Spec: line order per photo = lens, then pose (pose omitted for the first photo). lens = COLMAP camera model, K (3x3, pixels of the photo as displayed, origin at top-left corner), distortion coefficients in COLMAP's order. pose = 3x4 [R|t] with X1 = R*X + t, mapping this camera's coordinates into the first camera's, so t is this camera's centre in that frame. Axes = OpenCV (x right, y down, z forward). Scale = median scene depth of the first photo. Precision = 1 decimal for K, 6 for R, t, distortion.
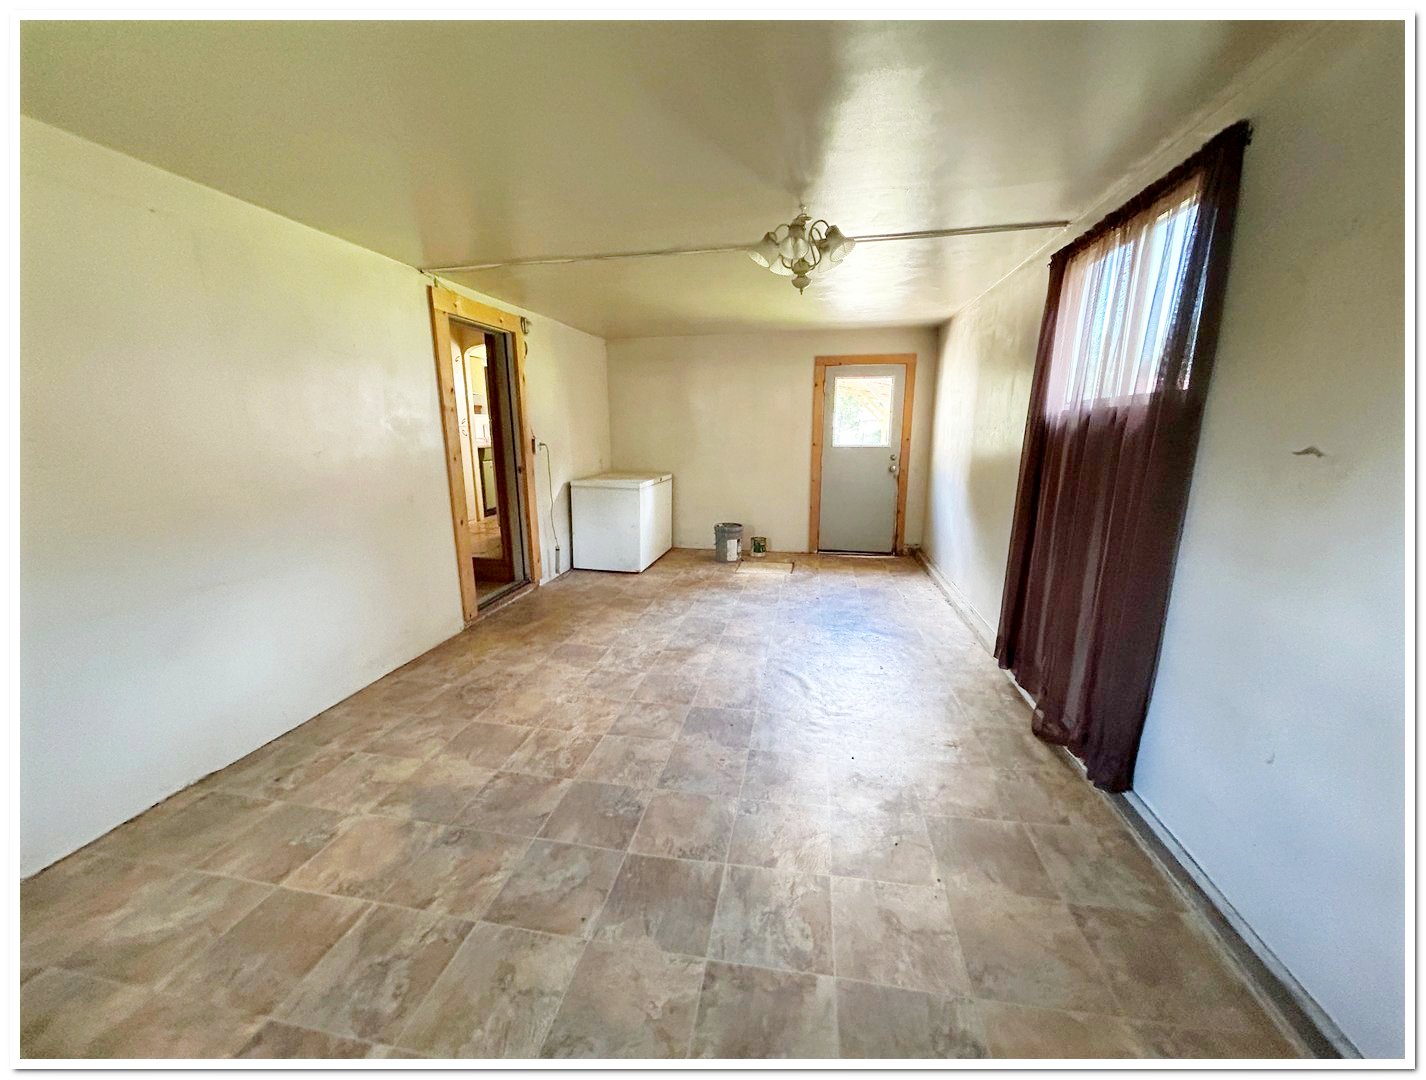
lens RADIAL K [[556.2, 0, 712.0], [0, 556.2, 540.8], [0, 0, 1]] dist [-0.000482, 0.000290]
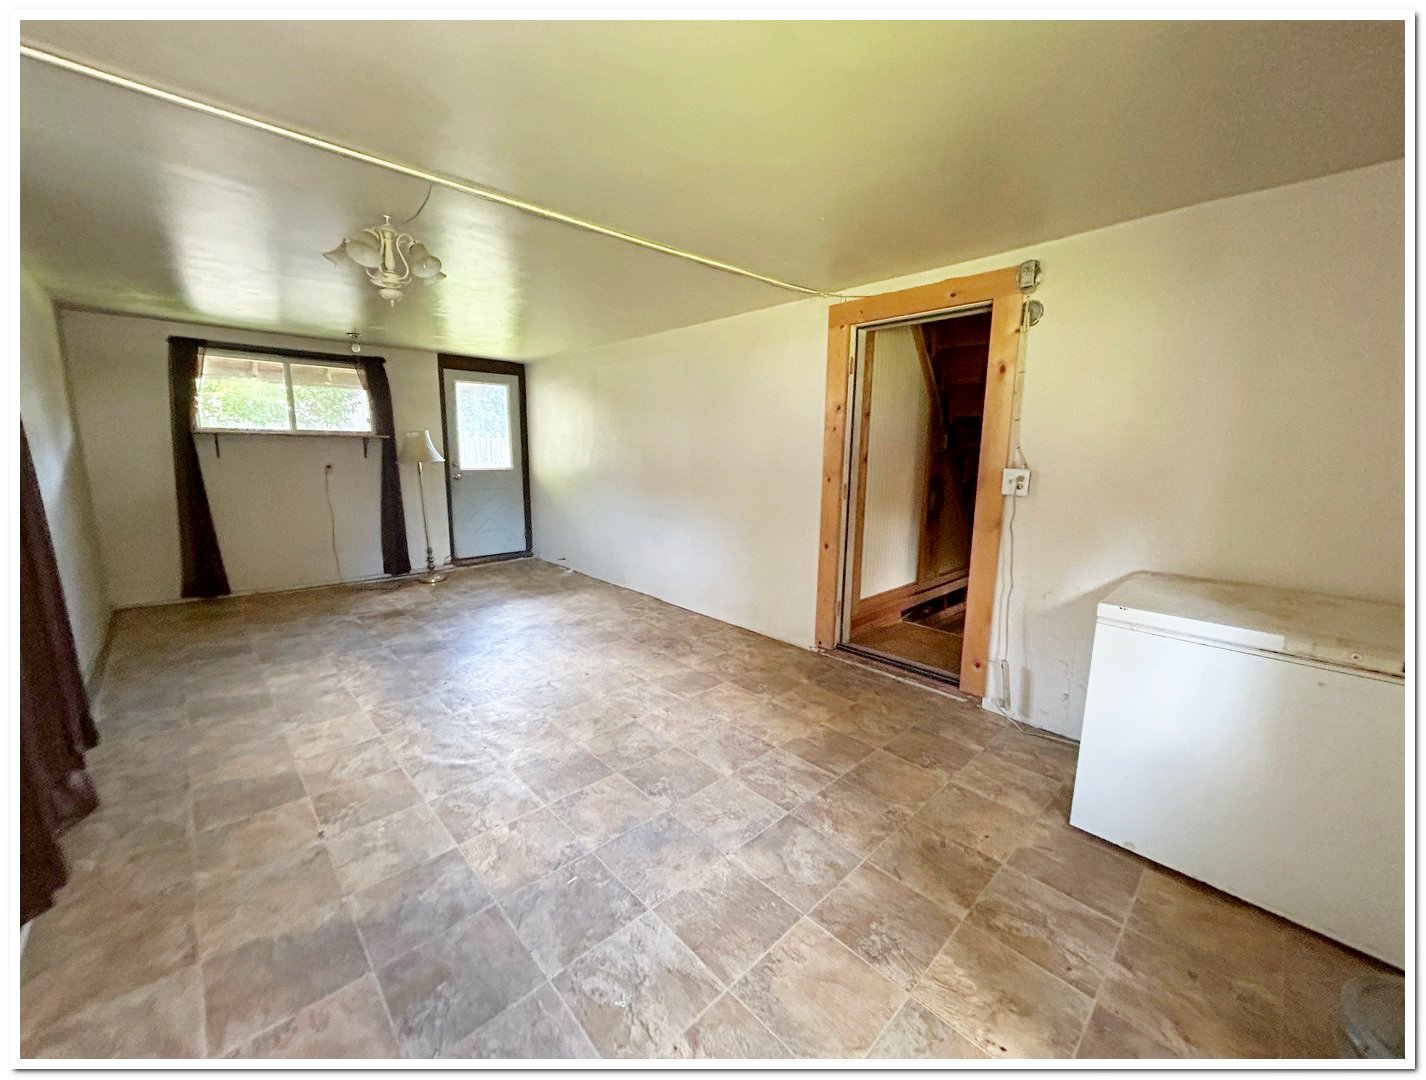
lens RADIAL K [[556.2, 0, 712.0], [0, 556.2, 540.8], [0, 0, 1]] dist [-0.000482, 0.000290]
pose [[-0.593361, 0.131006, -0.794204, 0.419479], [-0.171204, 0.943551, 0.283550, -0.274736], [0.786519, 0.304218, -0.537438, 1.338609]]
